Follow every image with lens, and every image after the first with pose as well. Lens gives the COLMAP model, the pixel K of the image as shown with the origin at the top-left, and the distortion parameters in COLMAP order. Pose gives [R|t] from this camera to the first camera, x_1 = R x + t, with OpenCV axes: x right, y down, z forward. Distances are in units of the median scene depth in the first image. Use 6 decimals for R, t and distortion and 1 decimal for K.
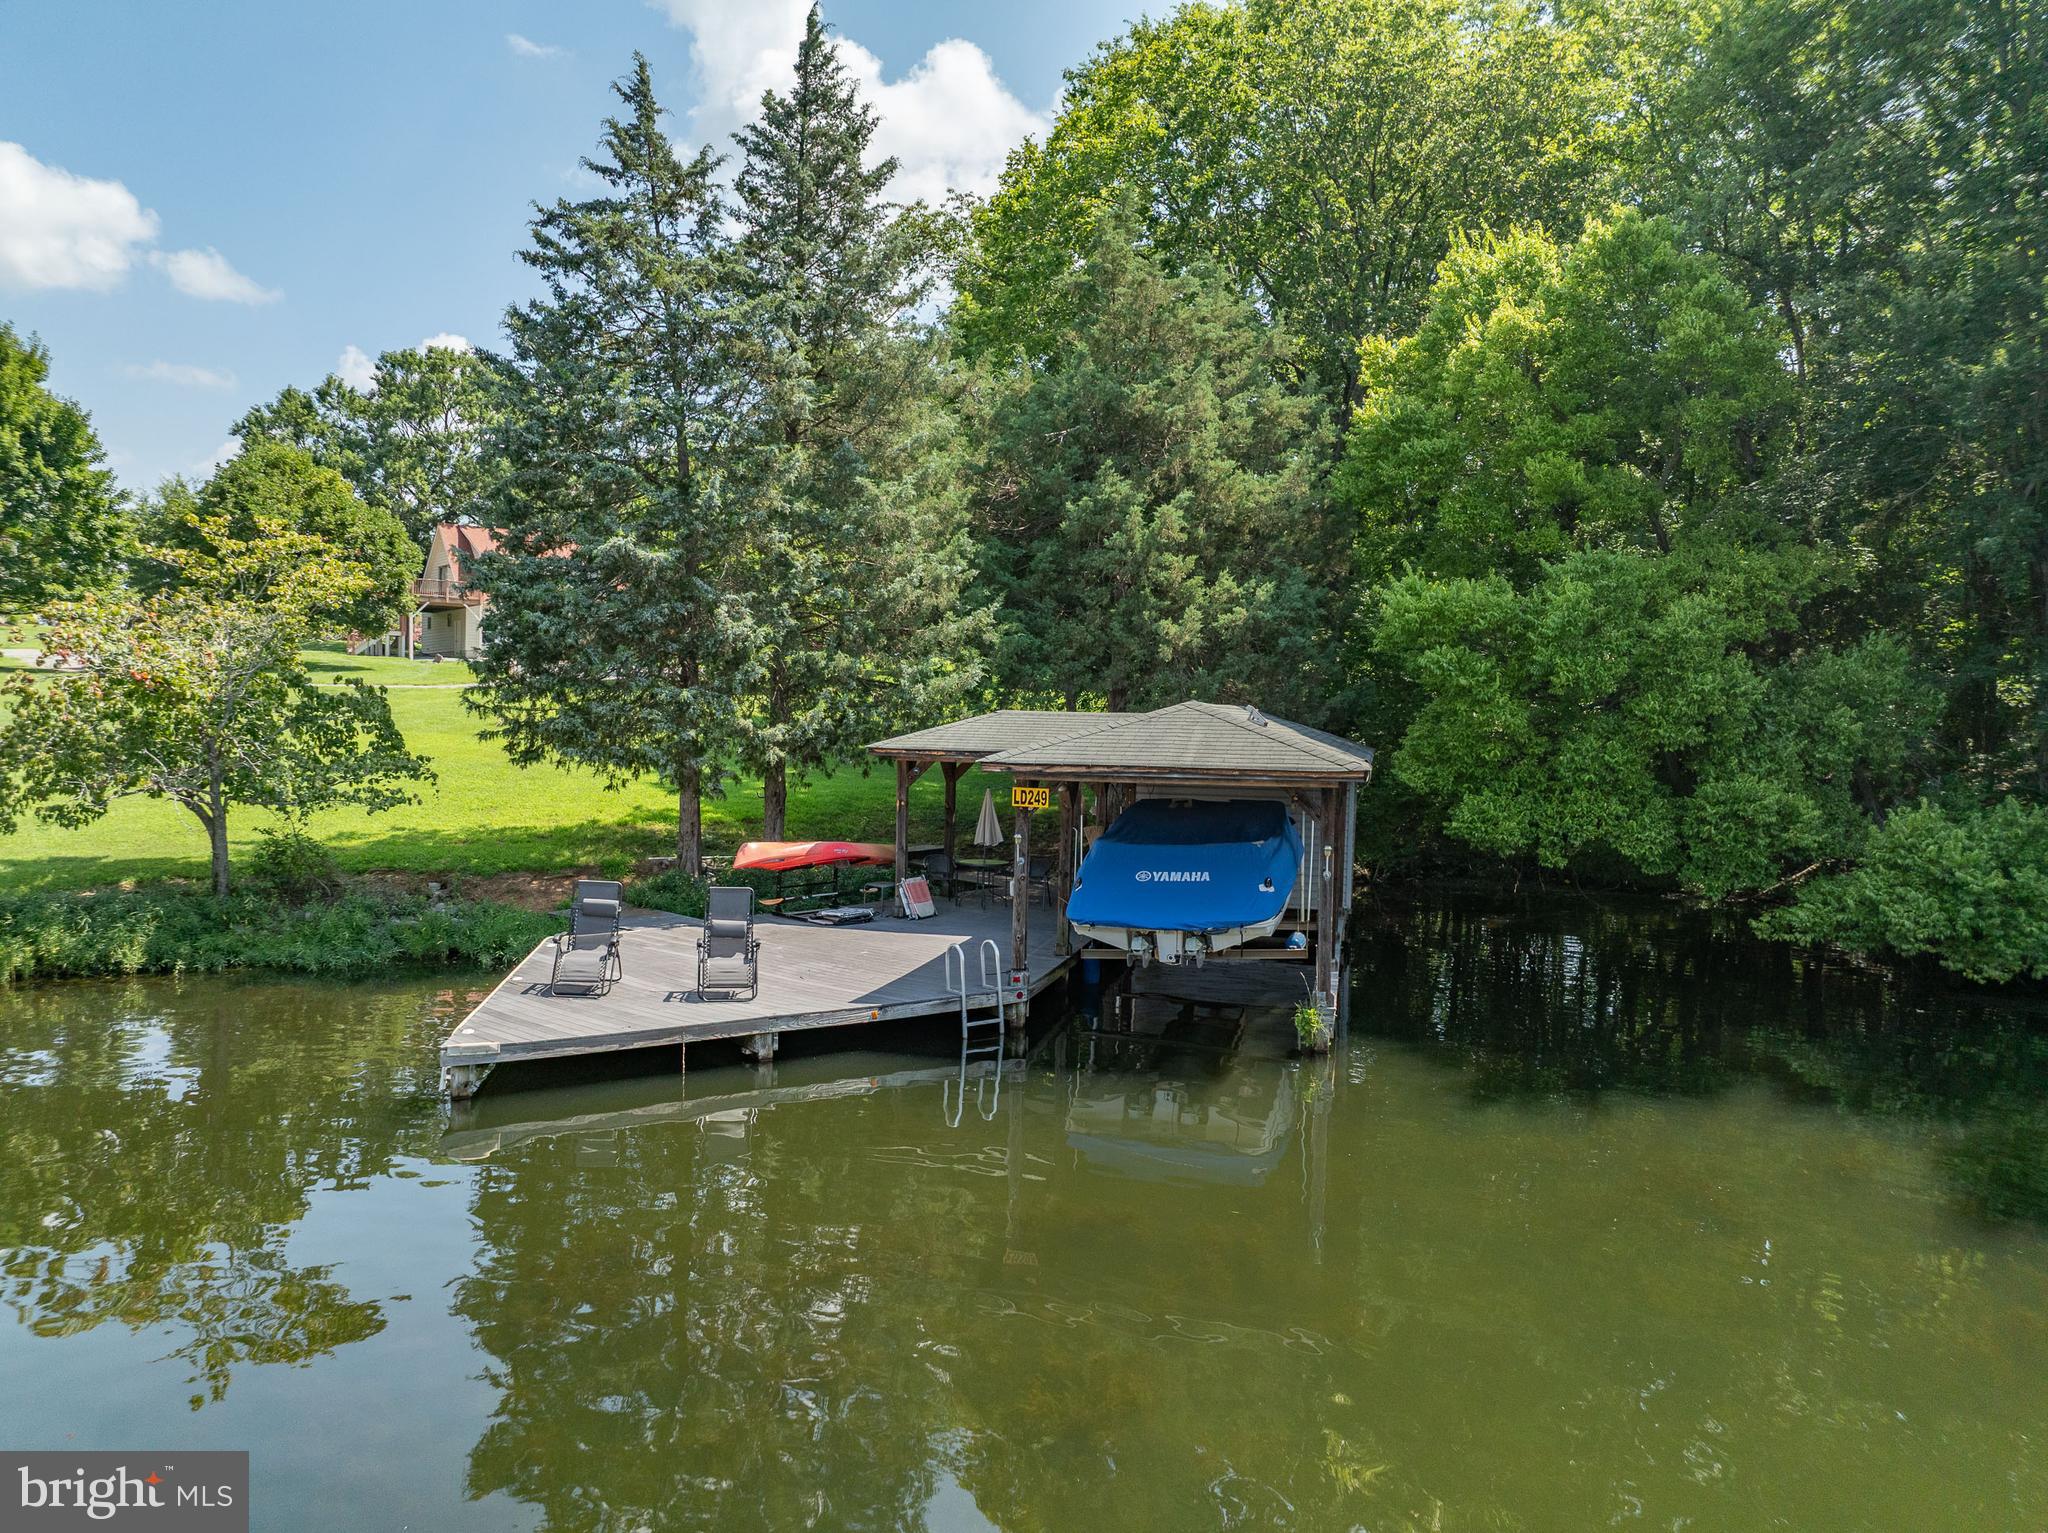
lens RADIAL K [[1441.5, 0, 1028.1], [0, 1441.5, 764.0], [0, 0, 1]] dist [-0.043239, 0.015486]
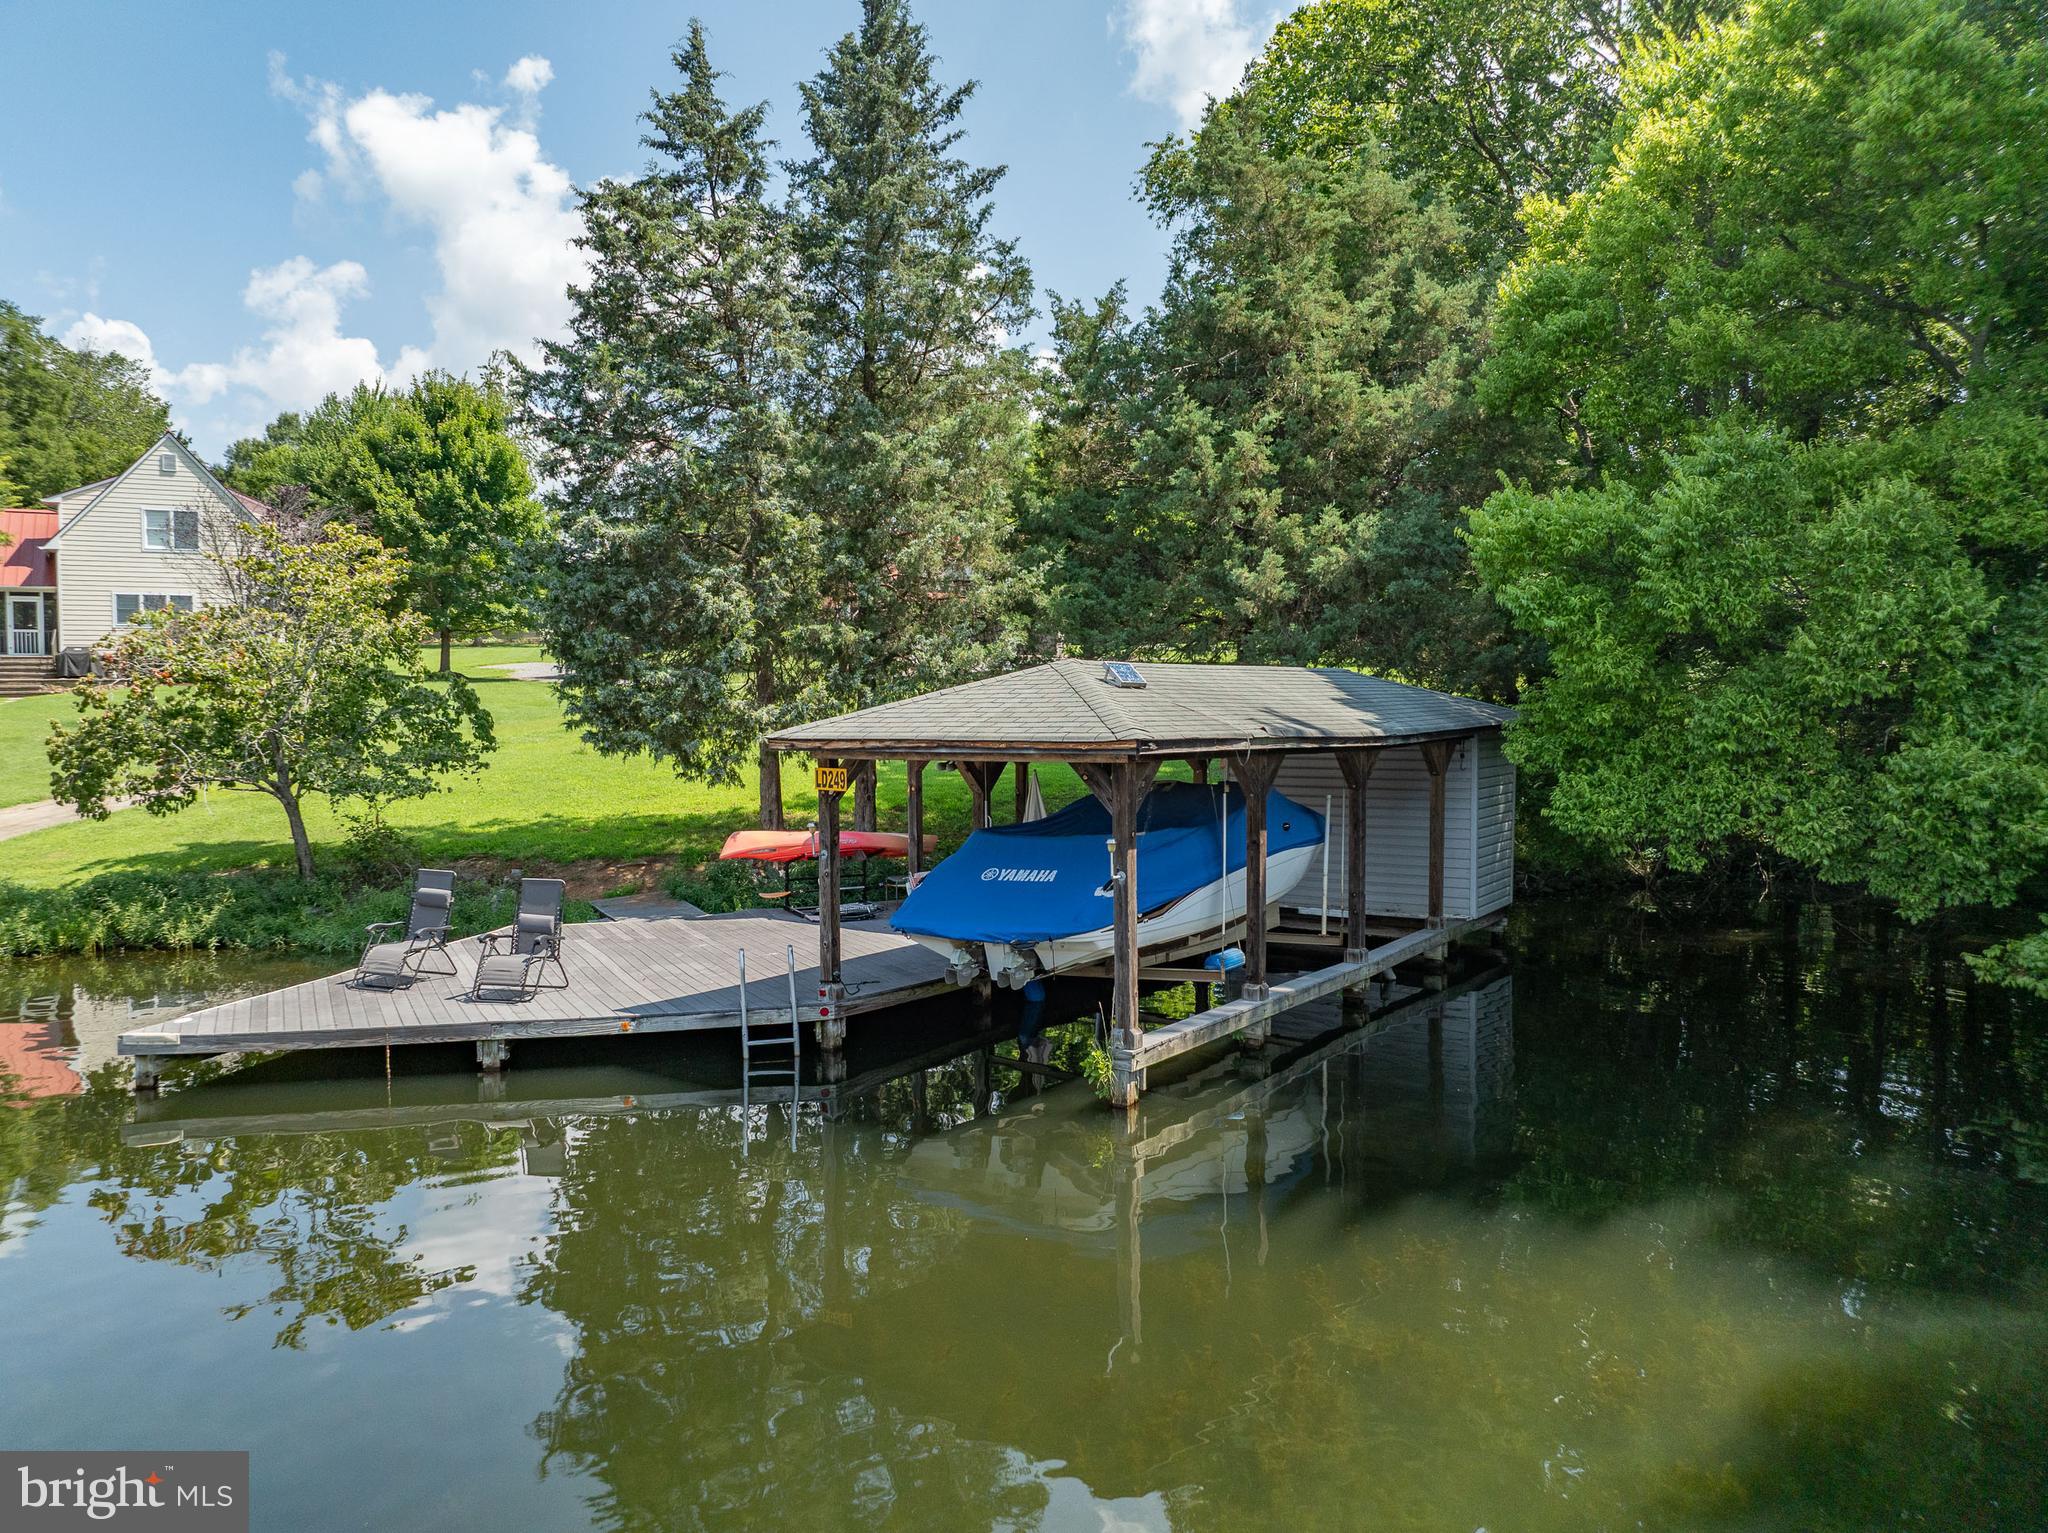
lens RADIAL K [[1441.5, 0, 1022.4], [0, 1441.5, 761.6], [0, 0, 1]] dist [-0.043239, 0.015486]
pose [[0.927830, -0.012939, -0.372779, 0.307414], [0.014916, 0.999886, 0.002419, 0.009122], [0.372705, -0.007804, 0.927917, 0.187119]]
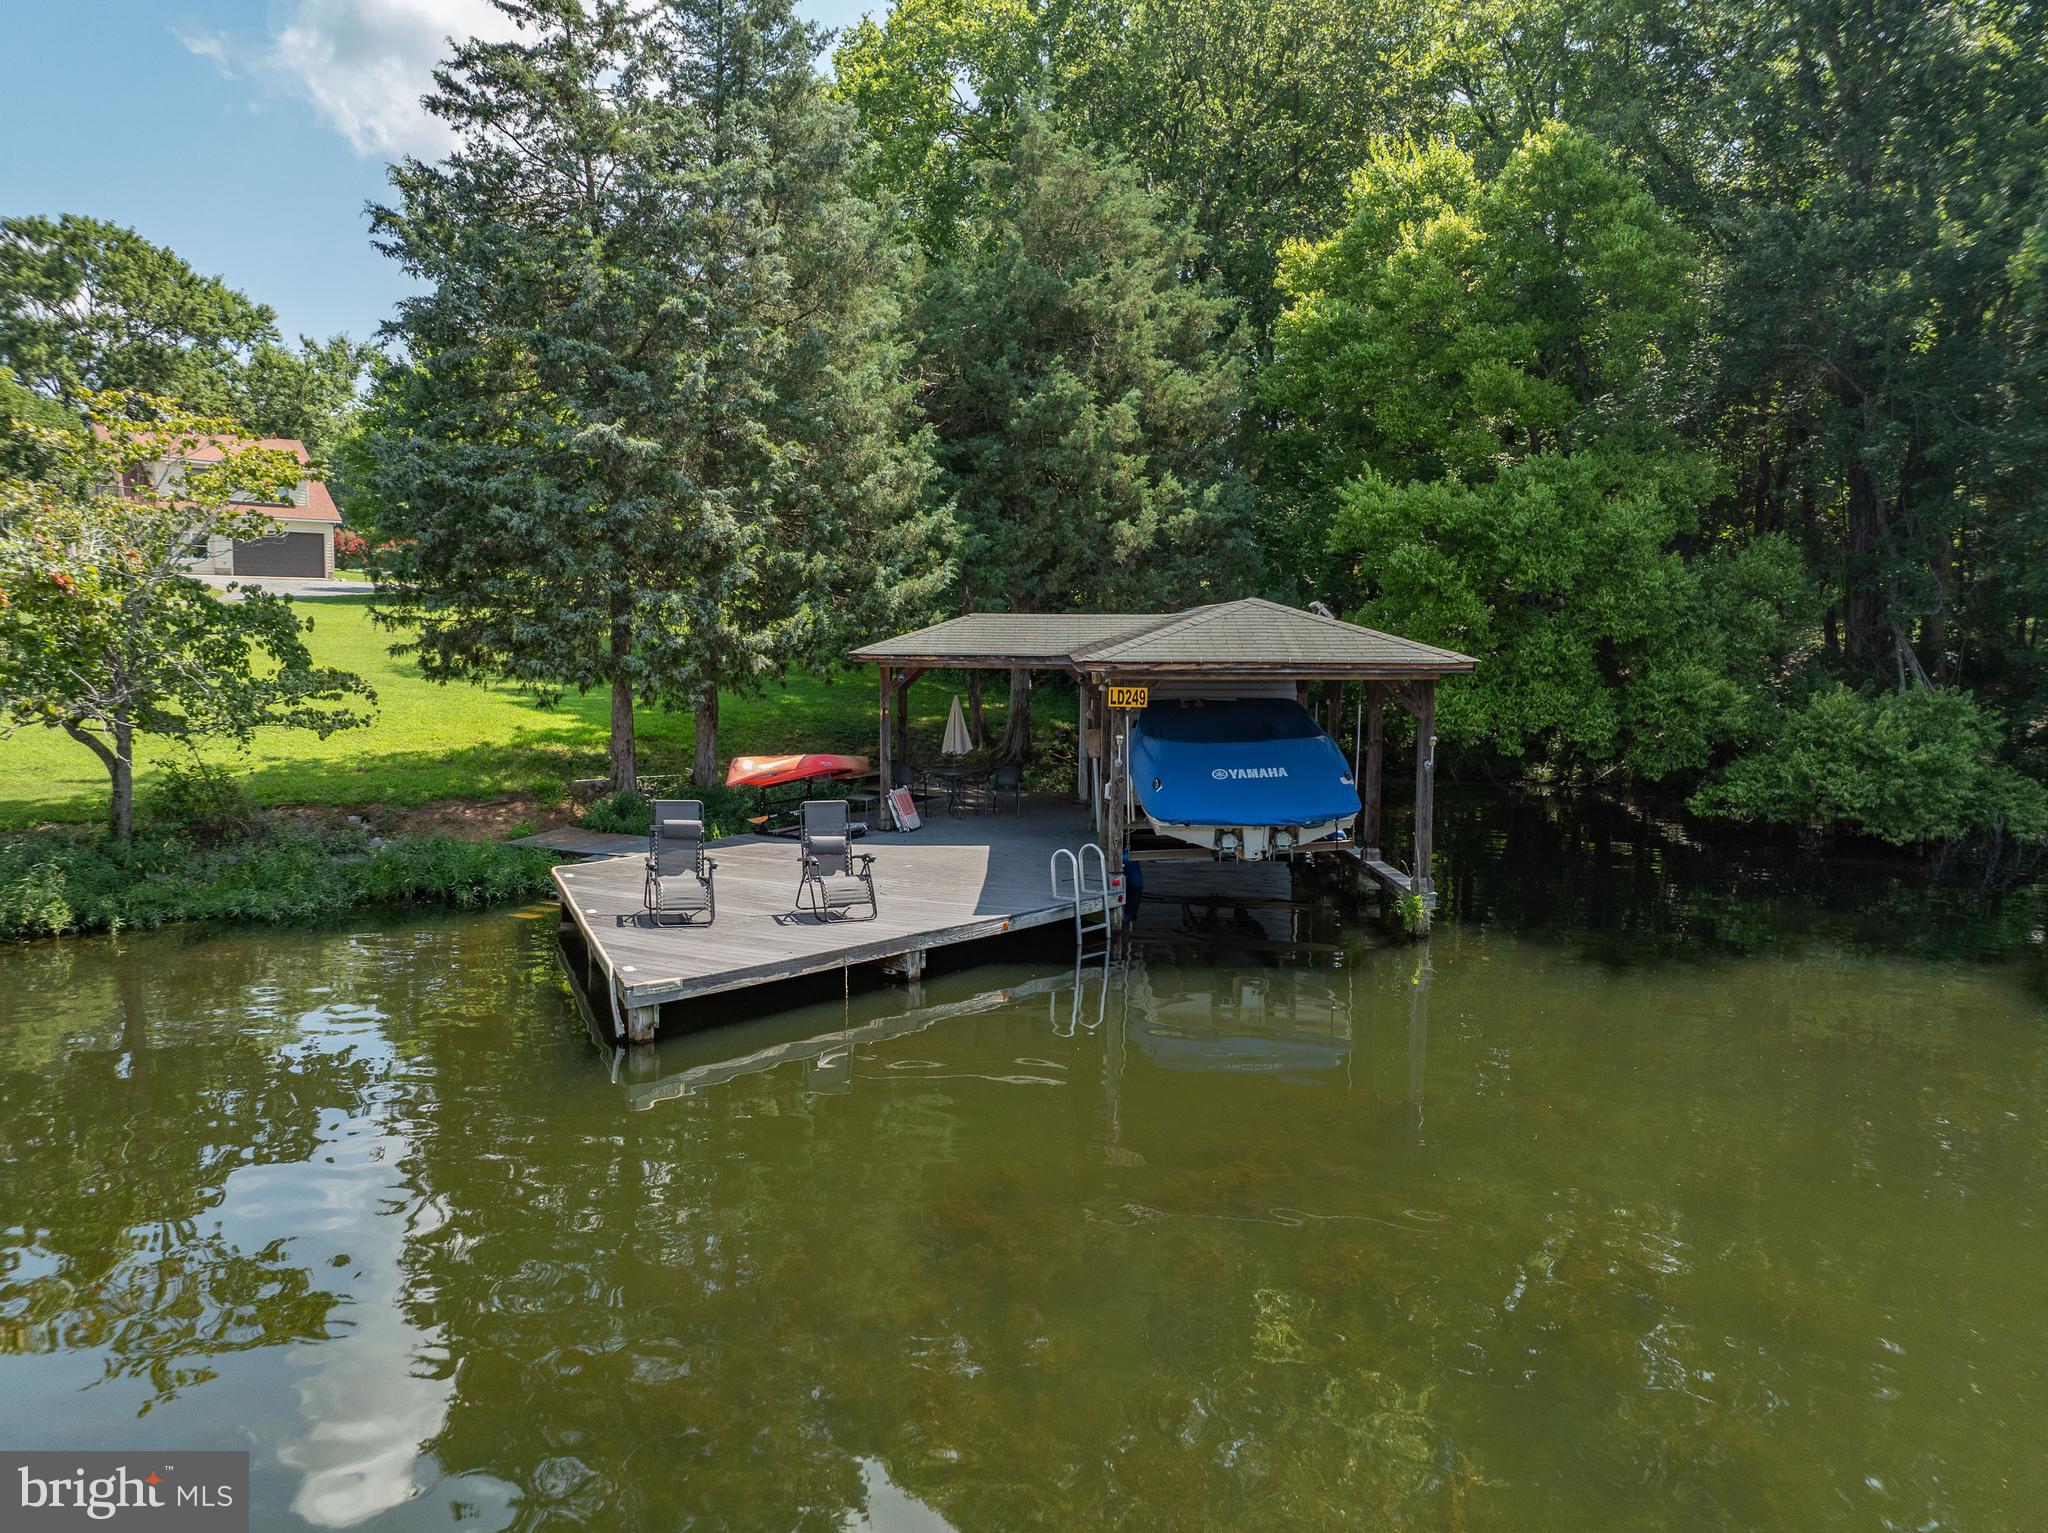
lens RADIAL K [[1441.5, 0, 1028.7], [0, 1441.5, 764.2], [0, 0, 1]] dist [-0.043239, 0.015486]
pose [[0.973845, -0.034457, 0.224586, -0.207830], [0.021113, 0.997881, 0.061548, 0.005166], [-0.226231, -0.055197, 0.972509, 0.045420]]
